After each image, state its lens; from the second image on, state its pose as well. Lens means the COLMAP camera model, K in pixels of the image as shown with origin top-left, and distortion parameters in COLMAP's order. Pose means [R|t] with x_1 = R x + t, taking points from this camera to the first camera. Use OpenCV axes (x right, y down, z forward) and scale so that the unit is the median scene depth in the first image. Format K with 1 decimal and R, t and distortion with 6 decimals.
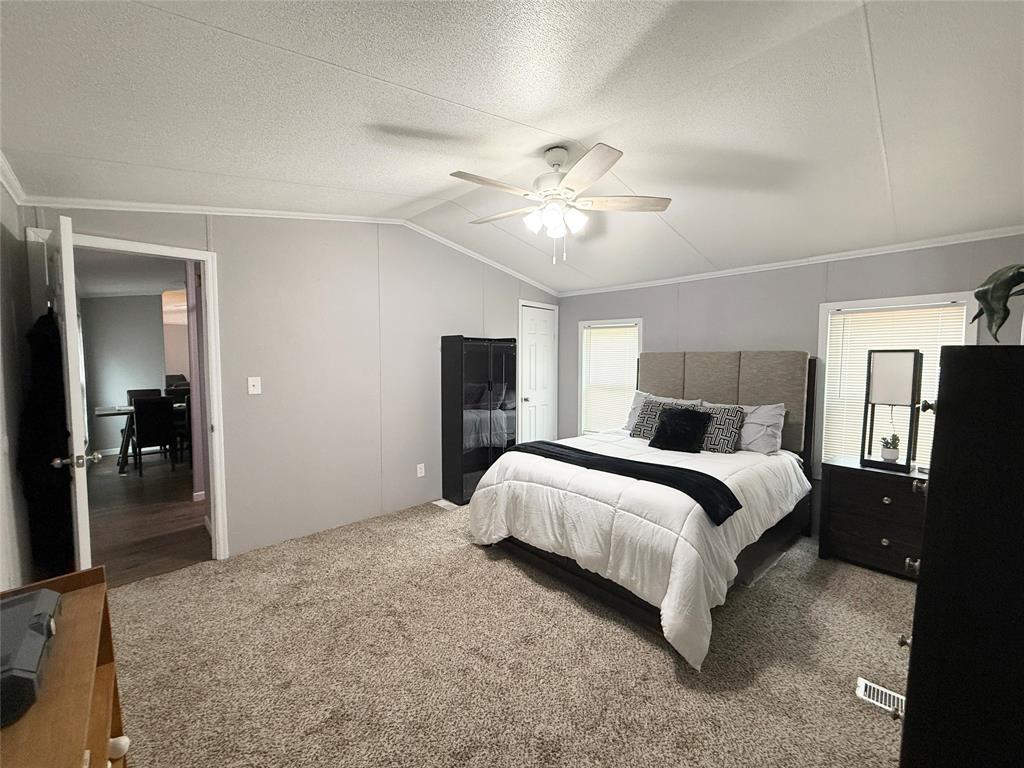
lens RADIAL K [[424.2, 0, 510.9], [0, 424.2, 387.6], [0, 0, 1]] dist [-0.001524, -0.000049]
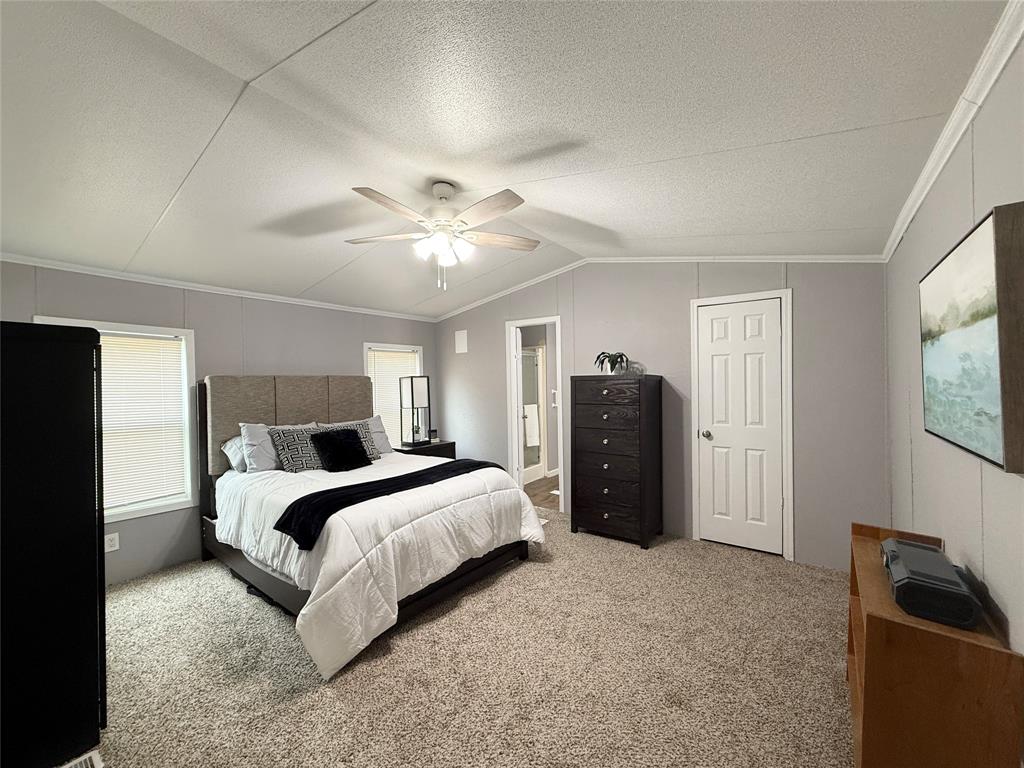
lens RADIAL K [[424.2, 0, 510.9], [0, 424.2, 387.6], [0, 0, 1]] dist [-0.001524, -0.000049]
pose [[-0.197134, -0.012455, 0.980297, -0.923853], [0.078130, 0.996539, 0.028373, -0.066093], [-0.977258, 0.082184, -0.195478, 1.027849]]
